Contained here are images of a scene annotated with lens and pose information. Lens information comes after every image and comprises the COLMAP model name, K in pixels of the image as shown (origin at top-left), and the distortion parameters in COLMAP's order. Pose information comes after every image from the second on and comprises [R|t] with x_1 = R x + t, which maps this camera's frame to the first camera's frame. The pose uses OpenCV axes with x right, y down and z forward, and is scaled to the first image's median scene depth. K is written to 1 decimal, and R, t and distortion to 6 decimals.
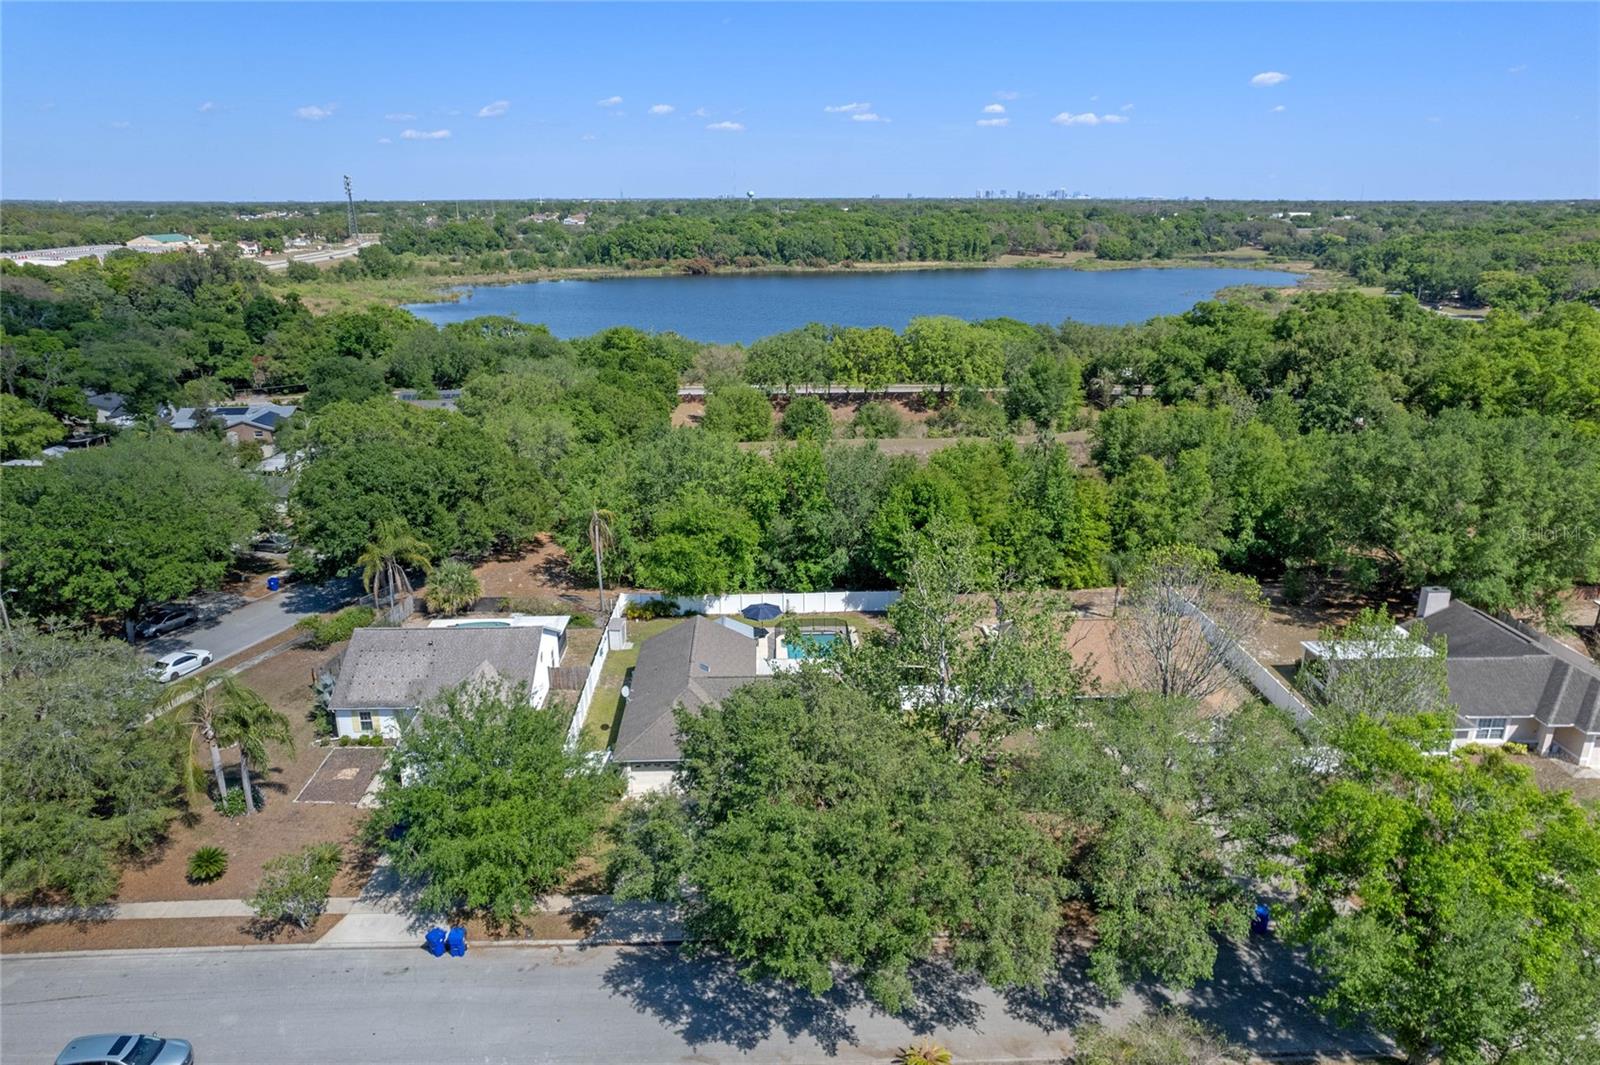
lens RADIAL K [[1044.2, 0, 795.5], [0, 1044.2, 530.1], [0, 0, 1]] dist [-0.037894, 0.038910]
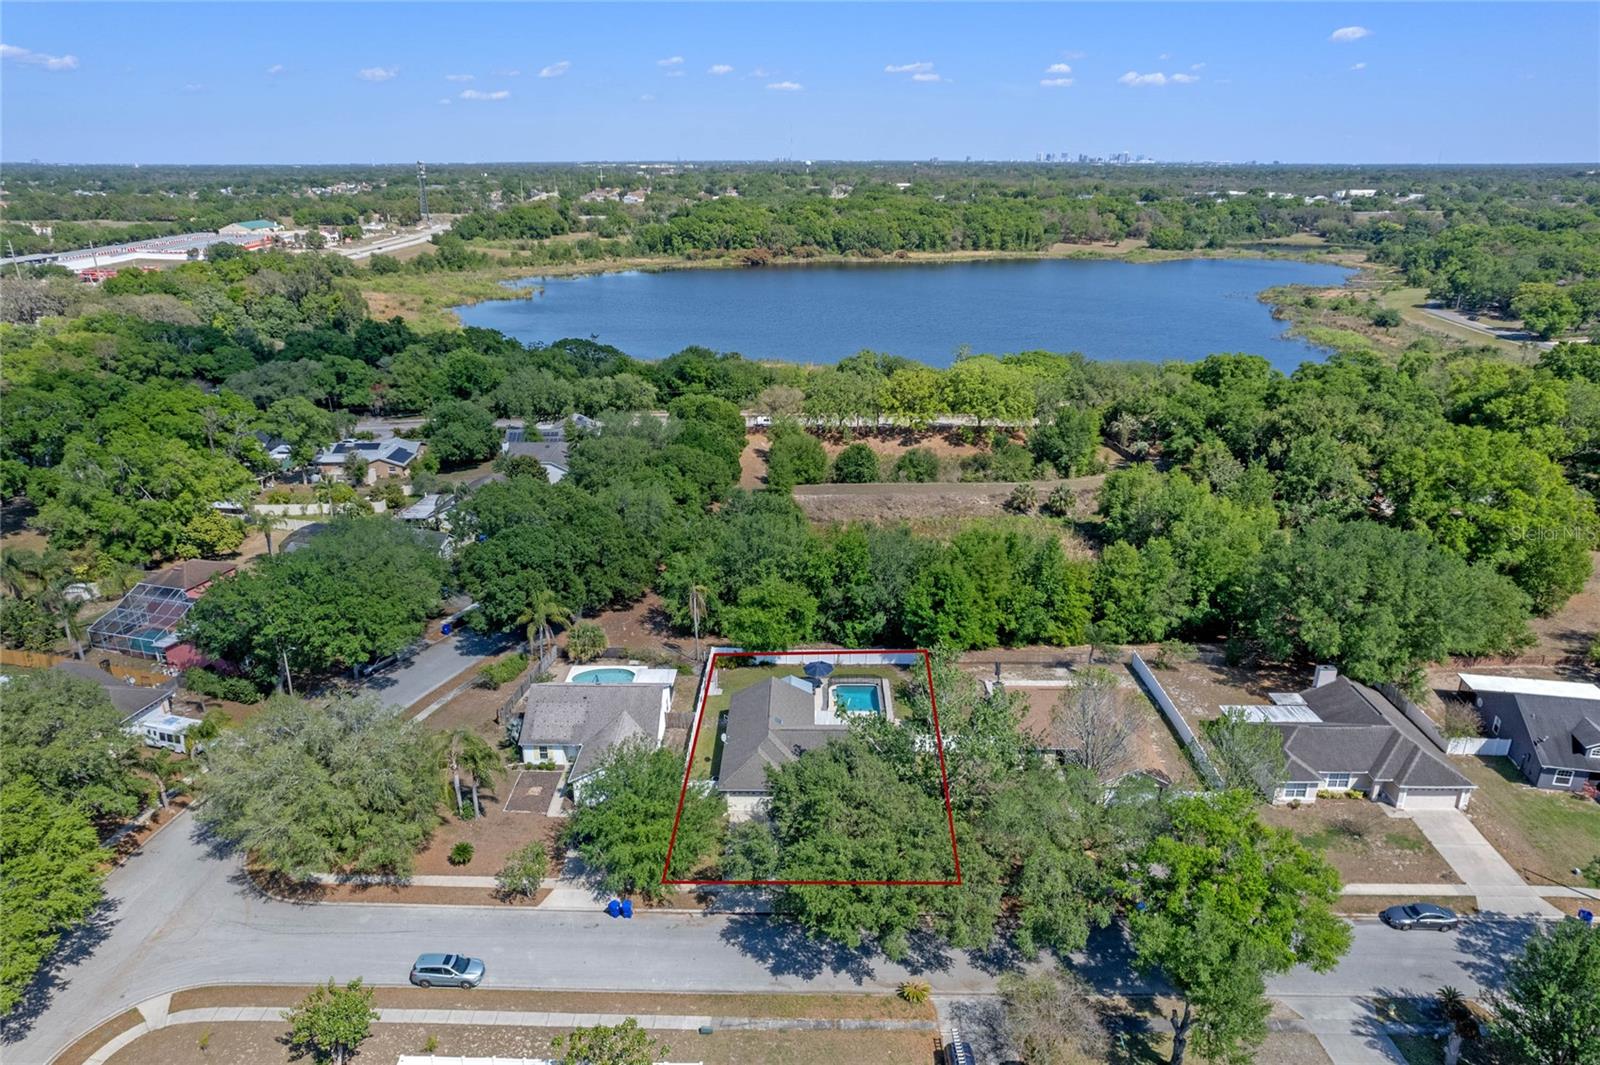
lens RADIAL K [[1044.2, 0, 803.7], [0, 1044.2, 527.6], [0, 0, 1]] dist [-0.037894, 0.038910]
pose [[0.998995, 0.020311, -0.039966, -0.001139], [-0.019088, 0.999345, 0.030740, -0.123534], [0.040564, -0.029946, 0.998728, -0.288234]]
